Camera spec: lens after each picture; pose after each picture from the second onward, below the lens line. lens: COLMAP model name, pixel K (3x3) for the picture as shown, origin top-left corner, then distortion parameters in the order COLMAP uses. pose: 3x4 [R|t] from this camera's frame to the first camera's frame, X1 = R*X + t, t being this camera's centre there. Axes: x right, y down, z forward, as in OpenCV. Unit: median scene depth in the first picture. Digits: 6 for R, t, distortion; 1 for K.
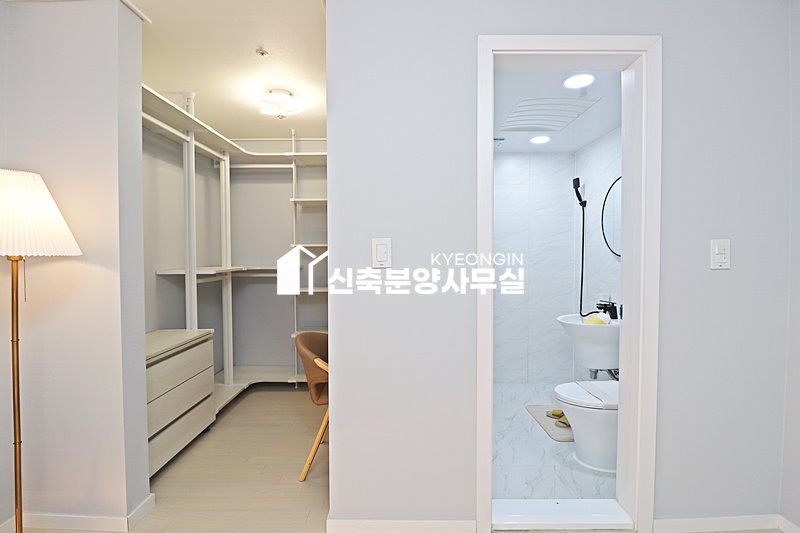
lens RADIAL K [[369.9, 0, 394.8], [0, 369.9, 263.7], [0, 0, 1]] dist [-0.007051, -0.010010]
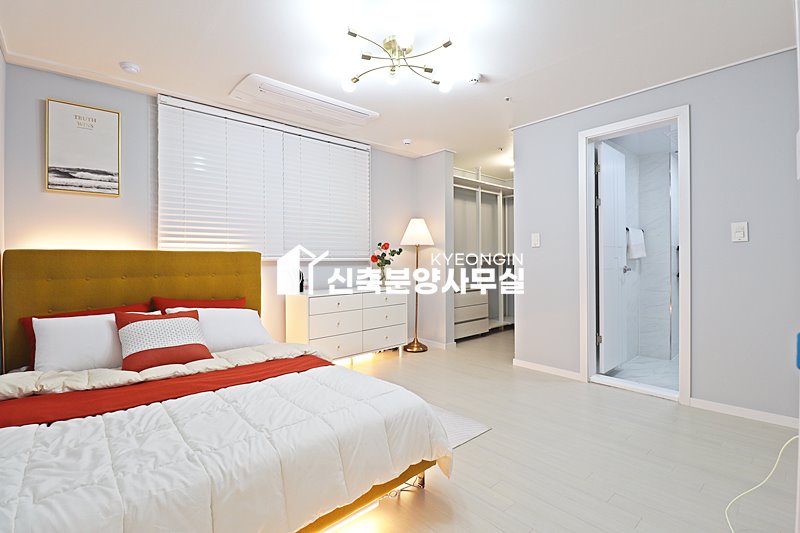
lens RADIAL K [[369.9, 0, 400.7], [0, 369.9, 261.8], [0, 0, 1]] dist [-0.007051, -0.010010]
pose [[0.668449, 0.002867, -0.743753, 0.646289], [-0.013067, 0.999884, -0.007889, 0.077999], [0.743643, 0.014992, 0.668409, -0.651113]]
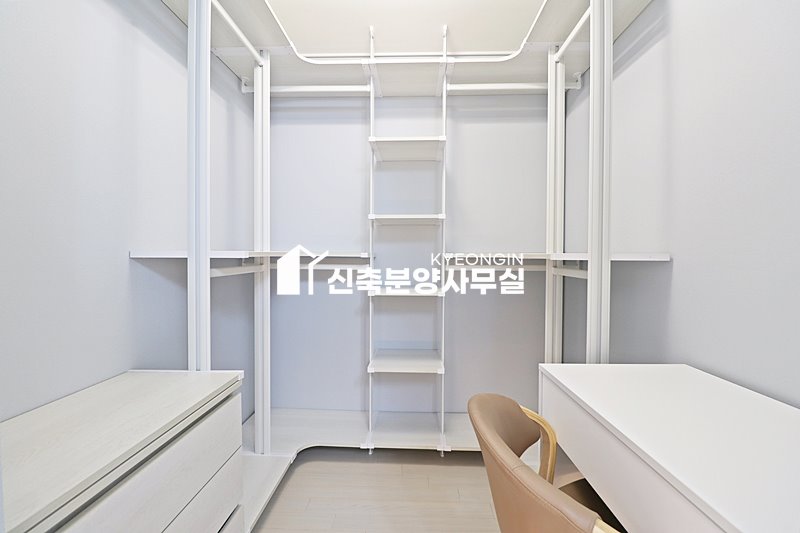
lens RADIAL K [[369.9, 0, 399.3], [0, 369.9, 265.1], [0, 0, 1]] dist [-0.007051, -0.010010]
pose [[0.999634, 0.008406, -0.025697, -0.260739], [-0.008677, 0.999907, -0.010480, 0.039691], [0.025607, 0.010699, 0.999615, 0.492138]]
